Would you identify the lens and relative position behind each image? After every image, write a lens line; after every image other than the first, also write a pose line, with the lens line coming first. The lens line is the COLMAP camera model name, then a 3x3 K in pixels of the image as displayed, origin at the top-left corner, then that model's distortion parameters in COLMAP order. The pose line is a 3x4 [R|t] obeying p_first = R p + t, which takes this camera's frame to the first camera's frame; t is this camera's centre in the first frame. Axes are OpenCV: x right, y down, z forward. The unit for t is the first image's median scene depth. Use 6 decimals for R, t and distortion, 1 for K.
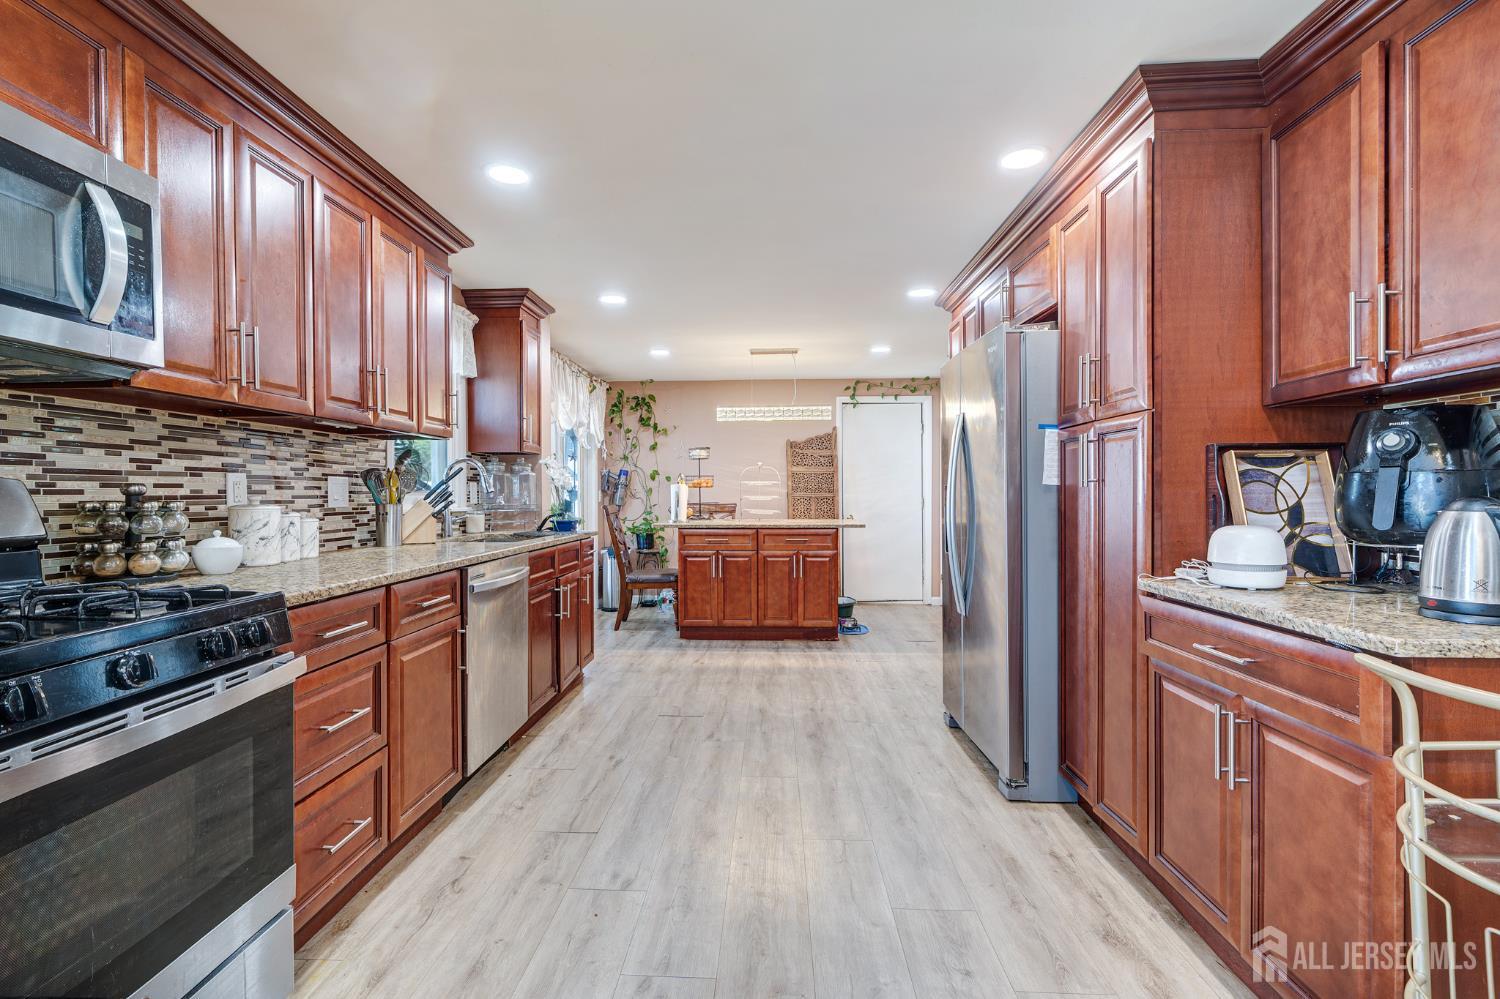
lens RADIAL K [[673.4, 0, 732.0], [0, 673.4, 499.4], [0, 0, 1]] dist [0.001128, -0.000158]
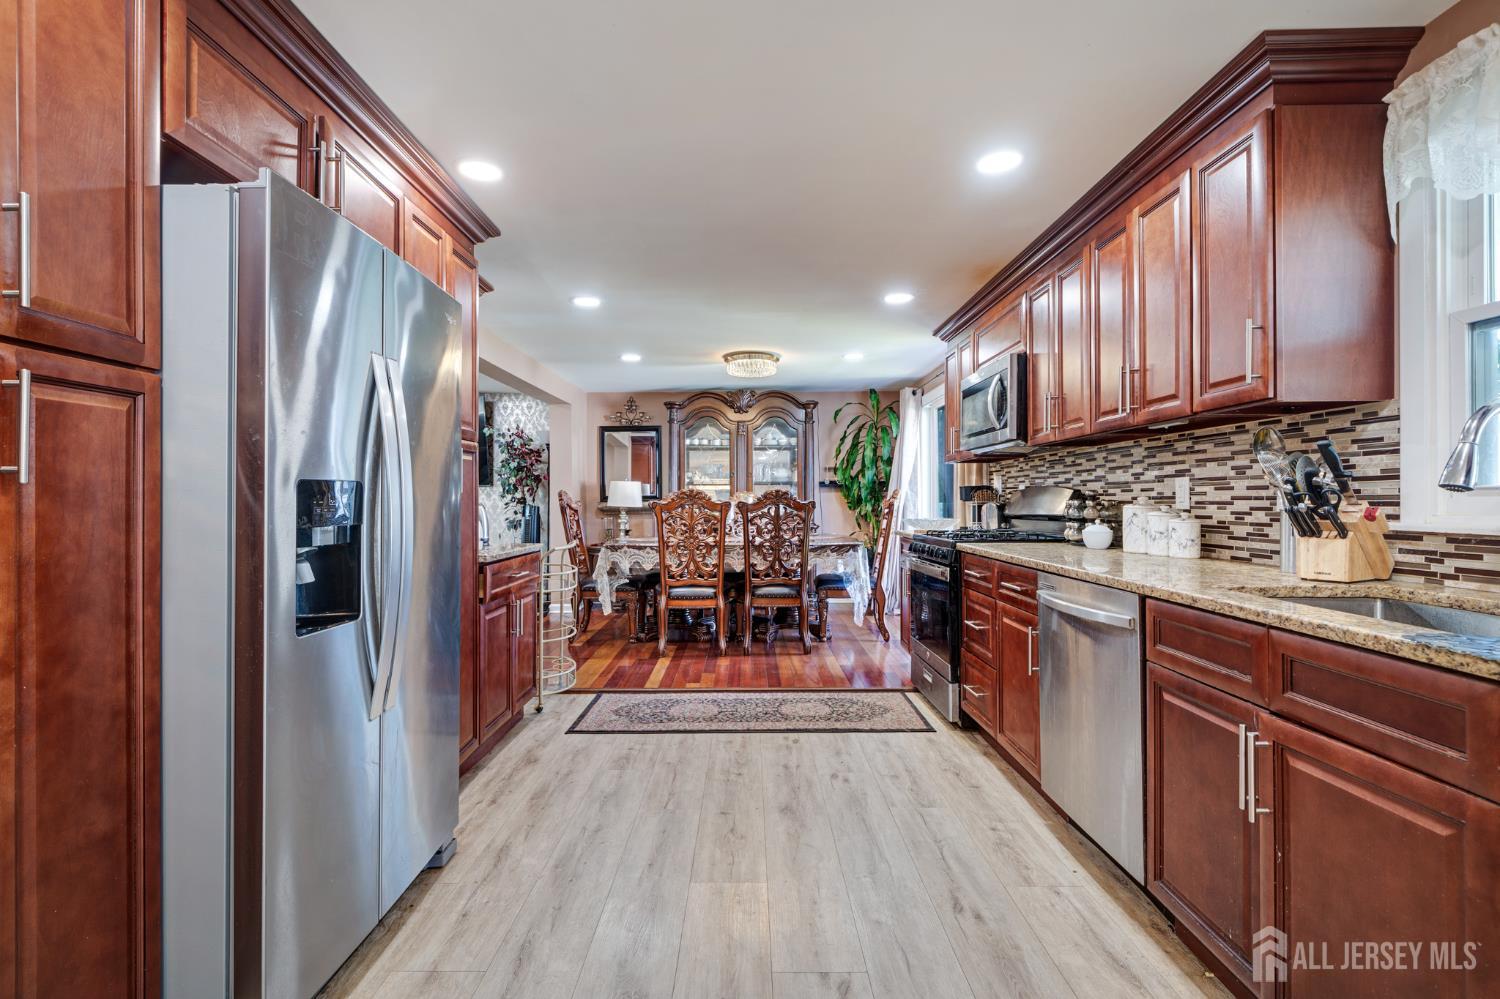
lens RADIAL K [[673.4, 0, 732.0], [0, 673.4, 499.4], [0, 0, 1]] dist [0.001128, -0.000158]
pose [[-0.999261, 0.006032, -0.037974, 0.092092], [0.005710, 0.999947, 0.008576, -0.014888], [0.038023, 0.008353, -0.999242, 2.074220]]
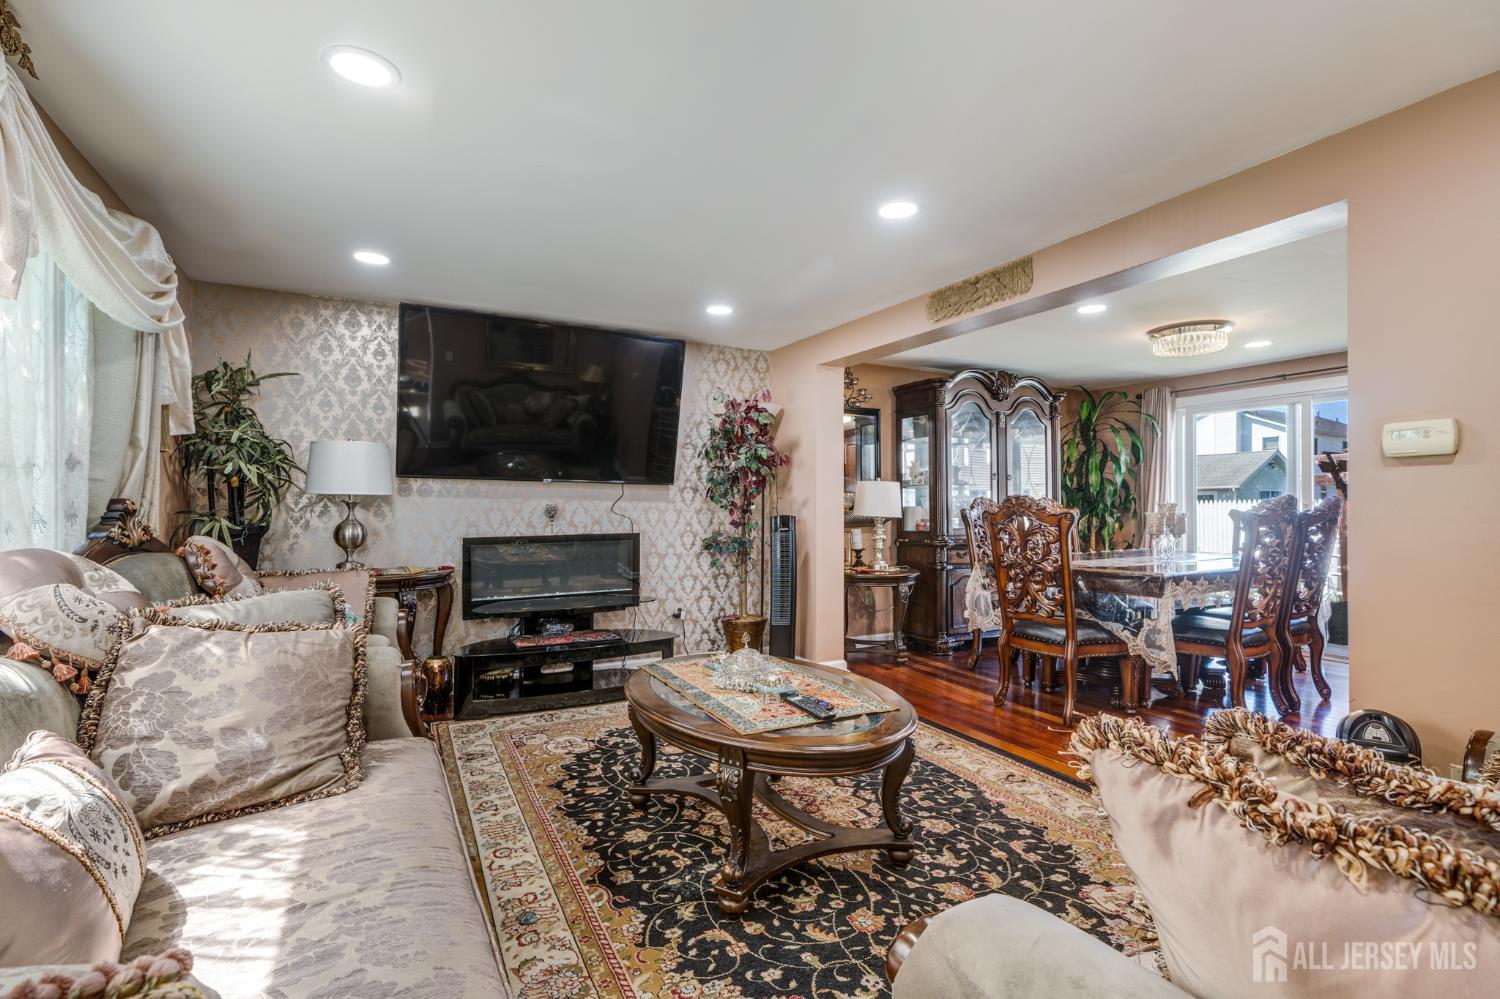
lens RADIAL K [[688.5, 0, 759.5], [0, 688.5, 497.5], [0, 0, 1]] dist [0.001420, 0.000426]
pose [[-0.848463, -0.004763, -0.529233, 1.998214], [-0.009807, 0.999929, 0.006722, -0.032153], [0.529164, 0.010894, -0.848450, 0.742673]]
